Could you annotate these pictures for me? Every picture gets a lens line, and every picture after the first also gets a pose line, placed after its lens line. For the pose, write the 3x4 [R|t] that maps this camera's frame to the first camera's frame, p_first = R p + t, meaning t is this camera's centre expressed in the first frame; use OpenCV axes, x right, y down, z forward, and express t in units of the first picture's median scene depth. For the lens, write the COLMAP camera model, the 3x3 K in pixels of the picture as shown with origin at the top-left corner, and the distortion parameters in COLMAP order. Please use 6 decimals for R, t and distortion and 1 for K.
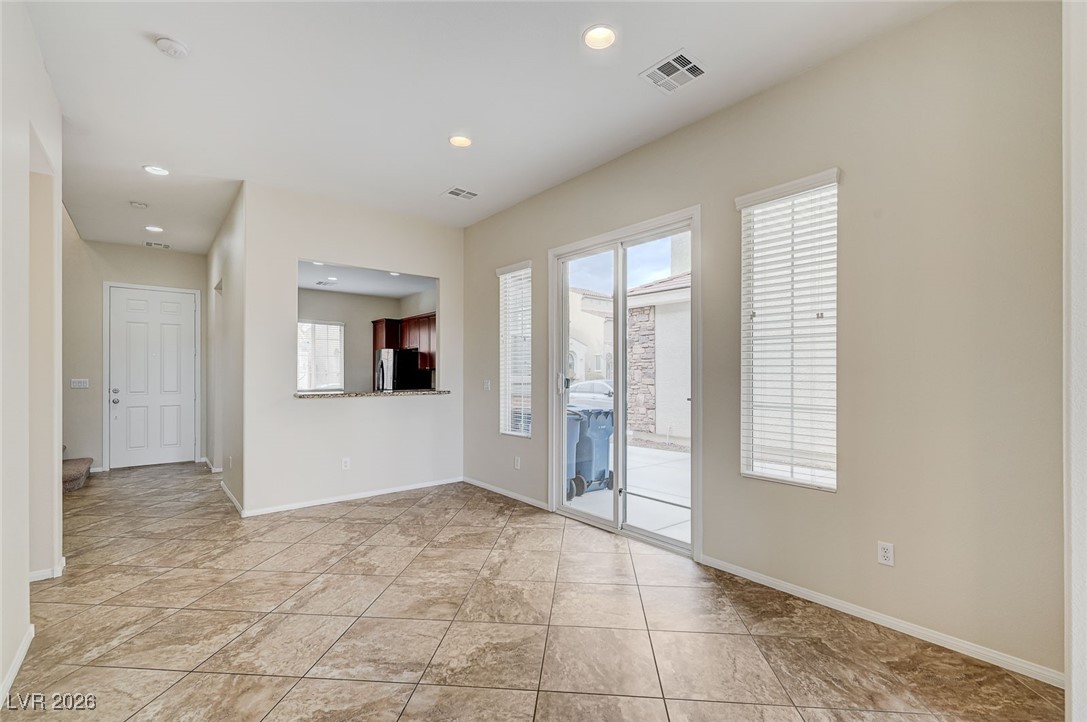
lens RADIAL K [[473.1, 0, 543.5], [0, 473.1, 397.4], [0, 0, 1]] dist [-0.001892, -0.000001]
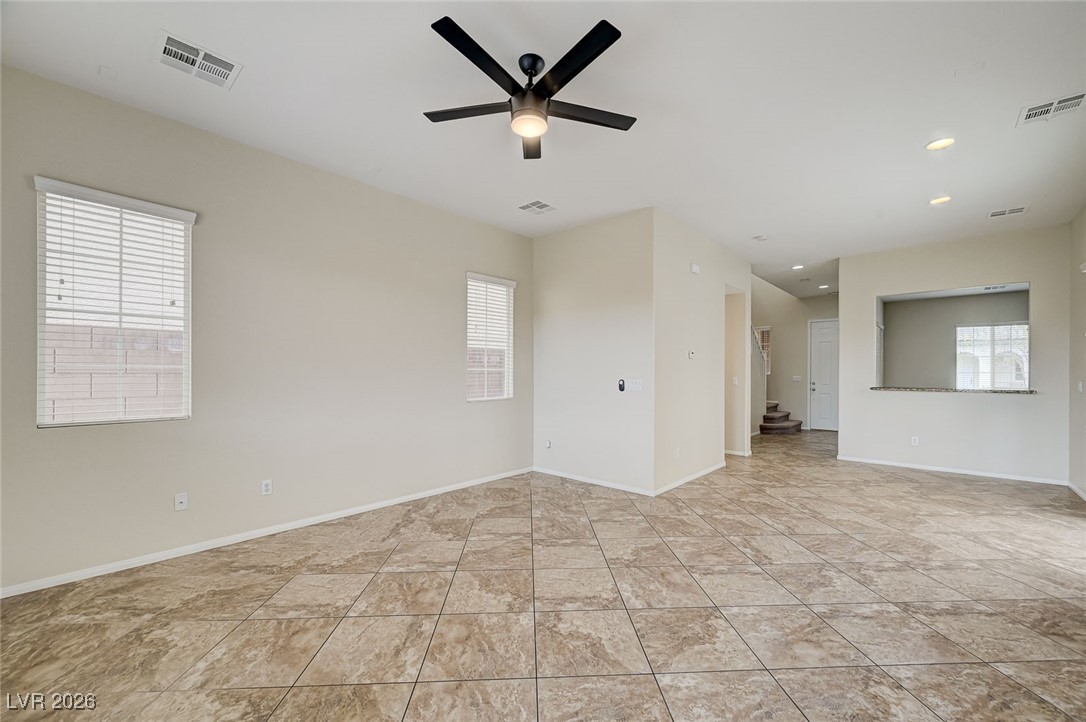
lens RADIAL K [[435.3, 0, 548.2], [0, 435.3, 370.8], [0, 0, 1]] dist [-0.002339, -0.000011]
pose [[0.144573, 0.003526, -0.989488, 1.249686], [-0.055888, 0.998426, -0.004608, 0.012113], [0.987915, 0.055967, 0.144542, -0.416262]]
